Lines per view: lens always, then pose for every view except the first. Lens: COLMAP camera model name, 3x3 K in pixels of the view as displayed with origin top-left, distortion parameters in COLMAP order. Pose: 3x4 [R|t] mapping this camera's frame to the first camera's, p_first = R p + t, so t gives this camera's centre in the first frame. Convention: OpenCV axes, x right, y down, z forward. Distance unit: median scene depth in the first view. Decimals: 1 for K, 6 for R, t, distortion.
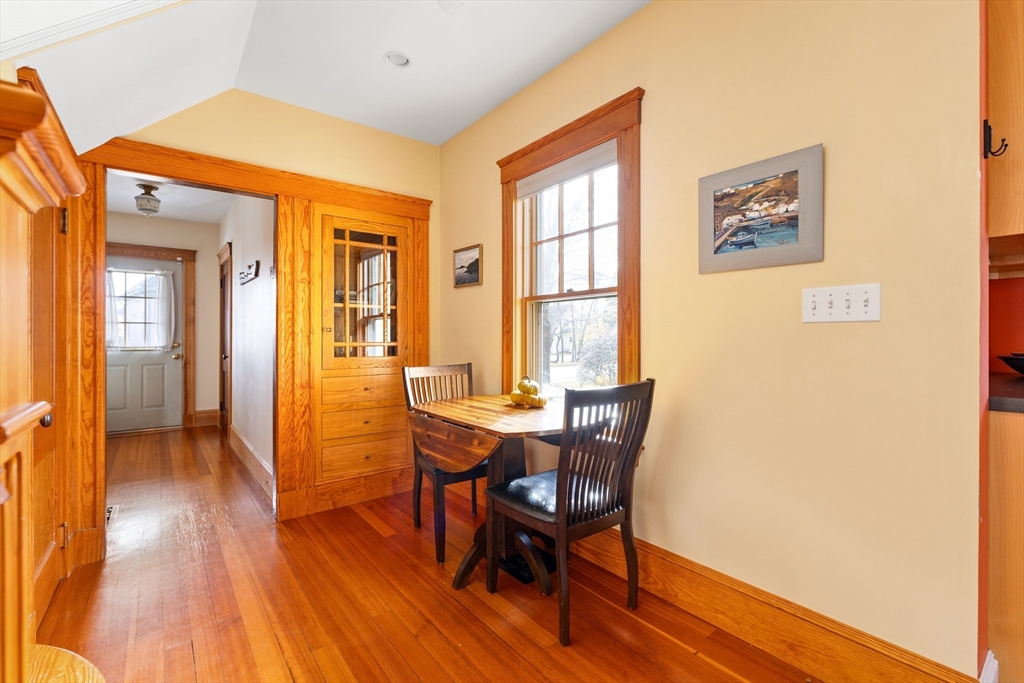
lens RADIAL K [[457.1, 0, 506.0], [0, 457.1, 340.1], [0, 0, 1]] dist [0.002794, 0.000213]
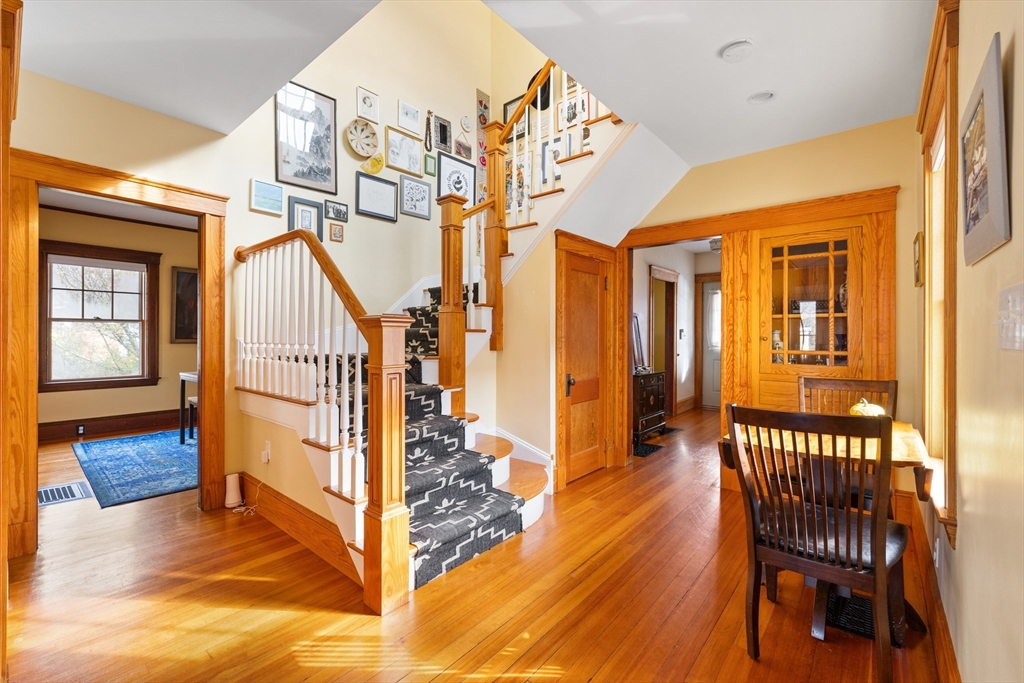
lens RADIAL K [[433.5, 0, 507.0], [0, 433.5, 336.3], [0, 0, 1]] dist [-0.002358, 0.000003]
pose [[0.211339, 0.005777, -0.977396, 0.539975], [-0.003705, 0.999980, 0.005109, -0.032021], [0.977406, 0.002541, 0.211356, 0.143351]]
